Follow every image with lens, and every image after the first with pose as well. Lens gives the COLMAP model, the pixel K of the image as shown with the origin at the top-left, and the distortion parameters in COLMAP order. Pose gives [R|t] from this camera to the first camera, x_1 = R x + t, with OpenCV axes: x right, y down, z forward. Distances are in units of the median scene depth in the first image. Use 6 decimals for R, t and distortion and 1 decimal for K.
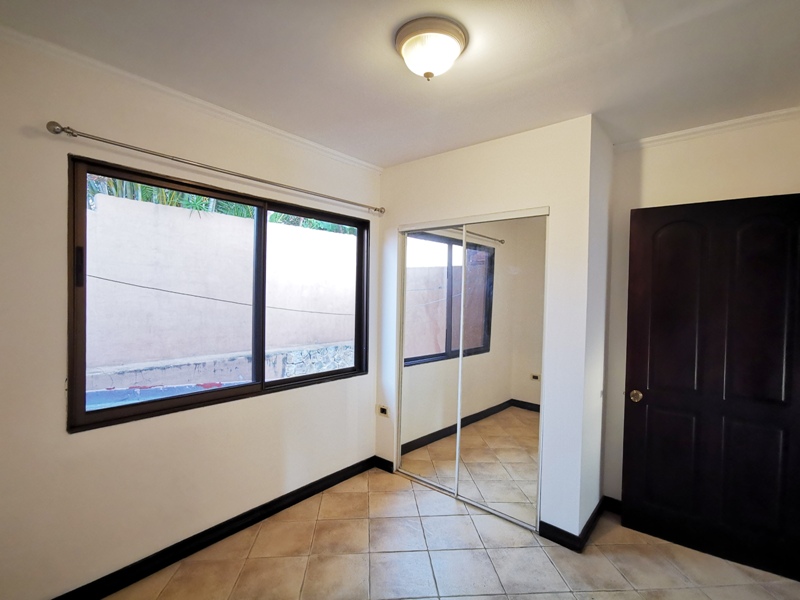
lens RADIAL K [[385.1, 0, 400.0], [0, 385.1, 300.0], [0, 0, 1]] dist [-0.062161, 0.044525]
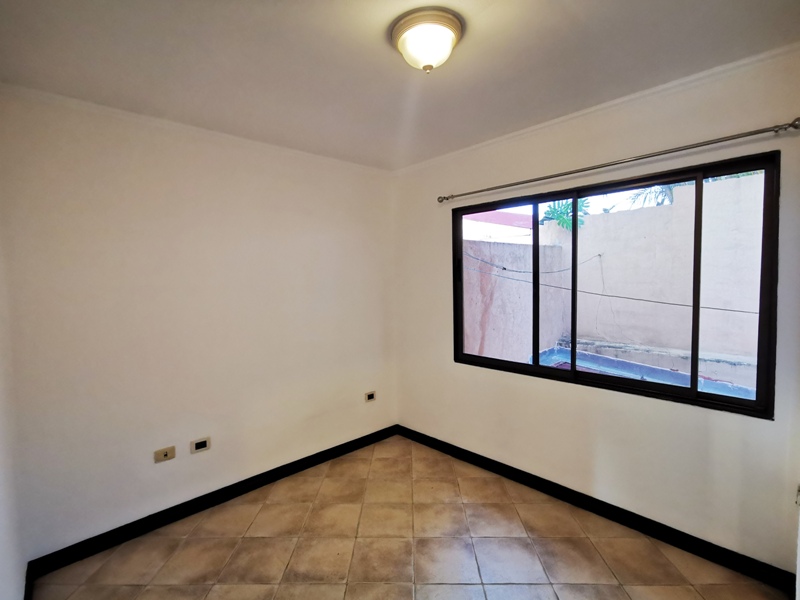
lens RADIAL K [[385.1, 0, 400.0], [0, 385.1, 300.0], [0, 0, 1]] dist [-0.062161, 0.044525]
pose [[-0.112066, 0.046144, -0.992629, 0.696912], [-0.000173, 0.998920, 0.046456, -0.021991], [0.993701, 0.005378, -0.111937, 0.659038]]
